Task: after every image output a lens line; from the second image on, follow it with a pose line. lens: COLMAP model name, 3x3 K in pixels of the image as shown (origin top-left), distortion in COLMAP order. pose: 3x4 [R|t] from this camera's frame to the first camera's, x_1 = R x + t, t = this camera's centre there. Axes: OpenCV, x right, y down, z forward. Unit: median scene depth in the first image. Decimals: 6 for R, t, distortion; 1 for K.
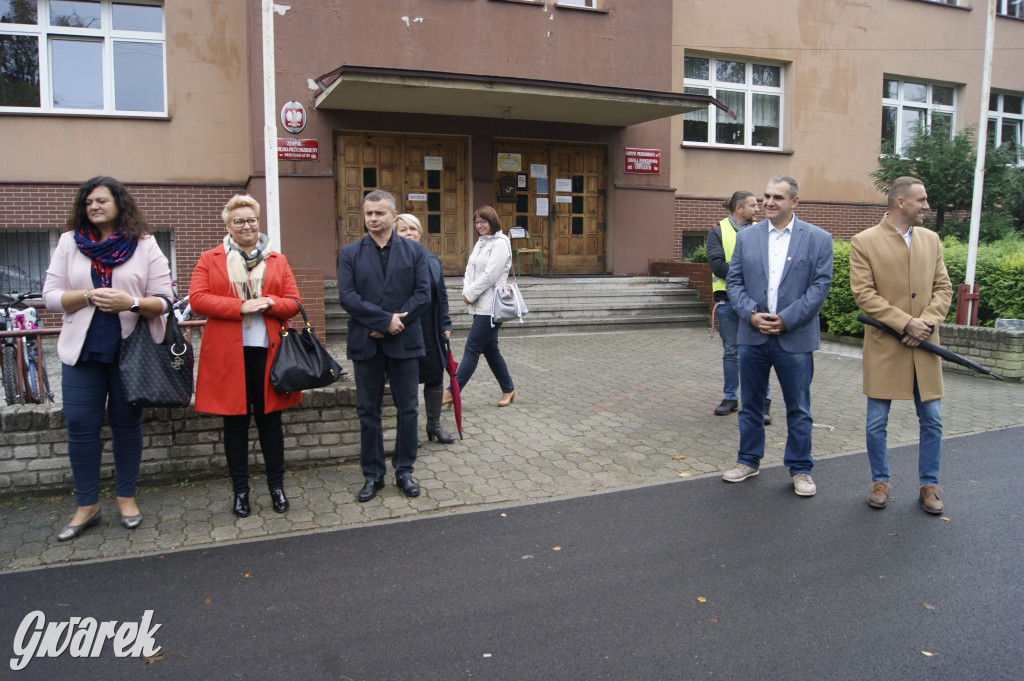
lens RADIAL K [[820.5, 0, 512.9], [0, 820.5, 335.5], [0, 0, 1]] dist [-0.069596, 0.007961]
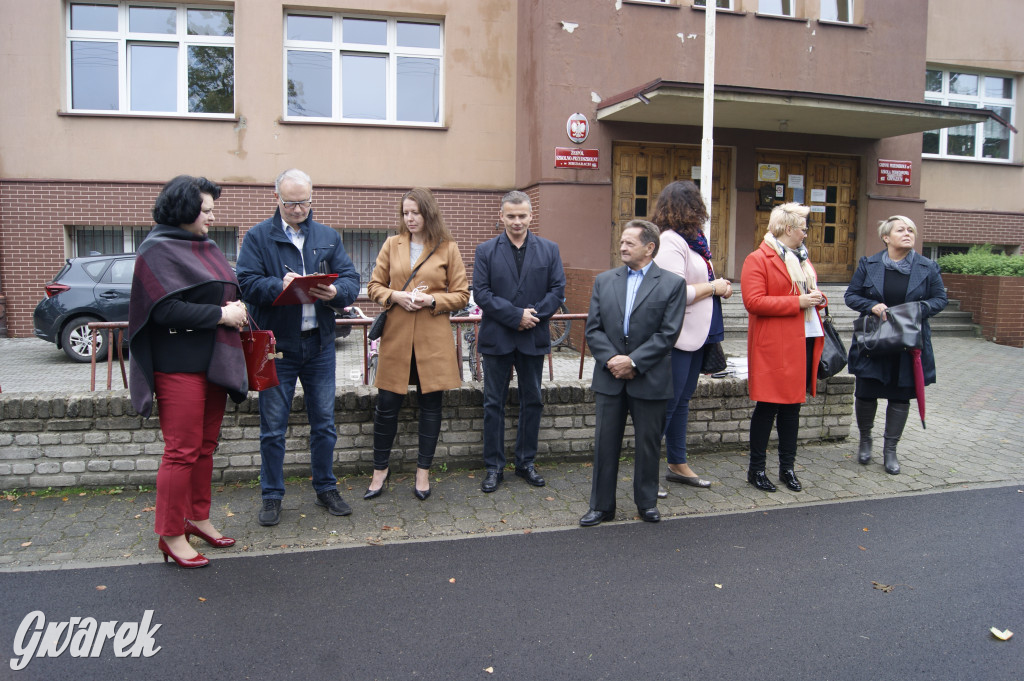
lens RADIAL K [[820.5, 0, 512.9], [0, 820.5, 335.5], [0, 0, 1]] dist [-0.069596, 0.007961]
pose [[0.990662, 0.028409, -0.133345, -0.185306], [-0.029527, 0.999543, -0.006418, 0.010788], [0.133102, 0.010296, 0.991049, -0.062395]]
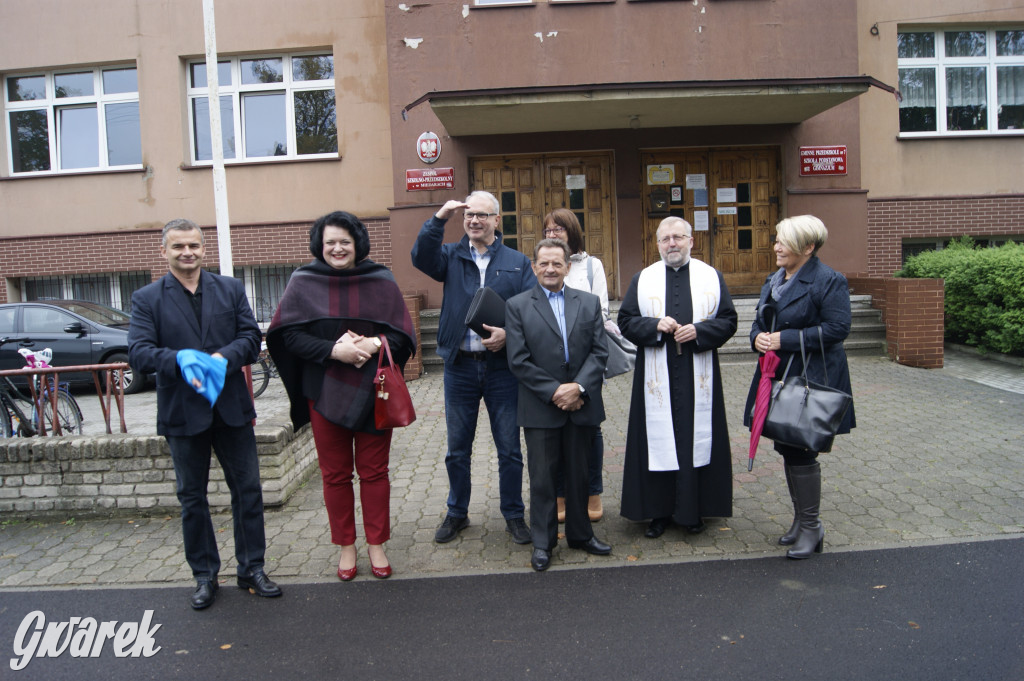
lens RADIAL K [[820.5, 0, 512.9], [0, 820.5, 335.5], [0, 0, 1]] dist [-0.069596, 0.007961]
pose [[0.924786, -0.008794, -0.380386, 0.191544], [0.000968, 0.999784, -0.020760, -0.012930], [0.380486, 0.018830, 0.924595, 0.096835]]
